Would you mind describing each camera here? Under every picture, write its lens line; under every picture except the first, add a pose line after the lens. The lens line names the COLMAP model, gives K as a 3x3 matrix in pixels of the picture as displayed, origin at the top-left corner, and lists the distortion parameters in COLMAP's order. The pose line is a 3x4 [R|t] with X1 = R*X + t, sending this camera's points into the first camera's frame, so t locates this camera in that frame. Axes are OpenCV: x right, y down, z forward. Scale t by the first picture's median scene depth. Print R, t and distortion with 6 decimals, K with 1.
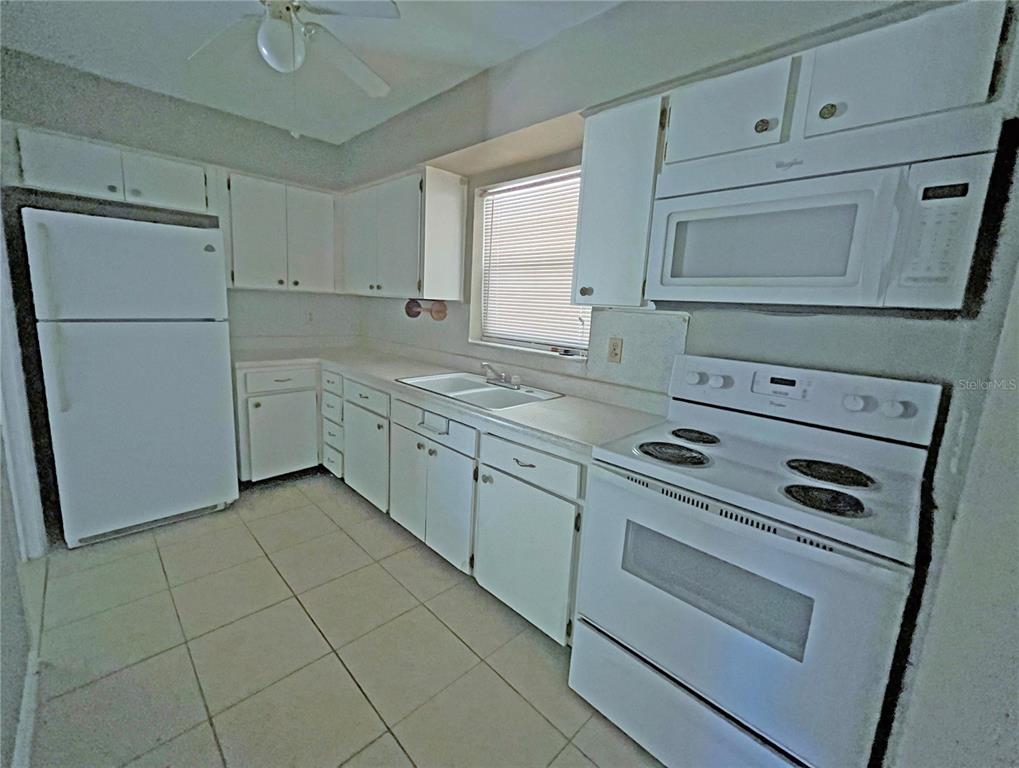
lens RADIAL K [[429.5, 0, 499.5], [0, 429.5, 379.6], [0, 0, 1]] dist [0.000236, 0.000002]
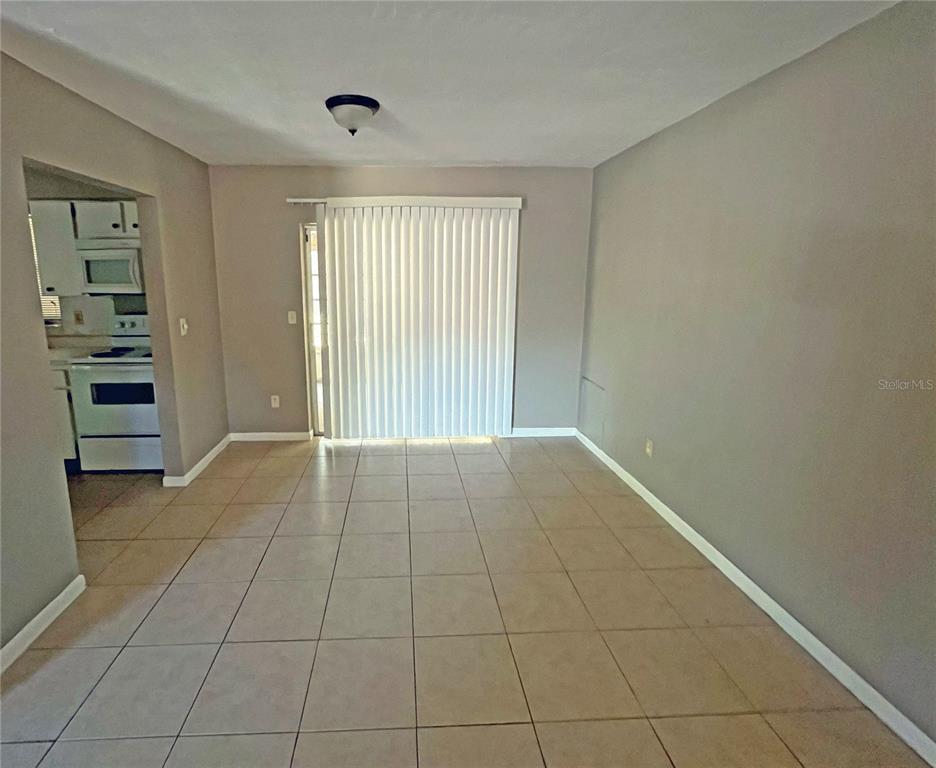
lens RADIAL K [[465.1, 0, 417.3], [0, 465.1, 358.8], [0, 0, 1]] dist [-0.002540, -0.000125]
pose [[0.687158, -0.186339, 0.702205, -0.171452], [0.164528, 0.981350, 0.099411, 0.150424], [-0.707633, 0.047222, 0.705001, -1.467954]]
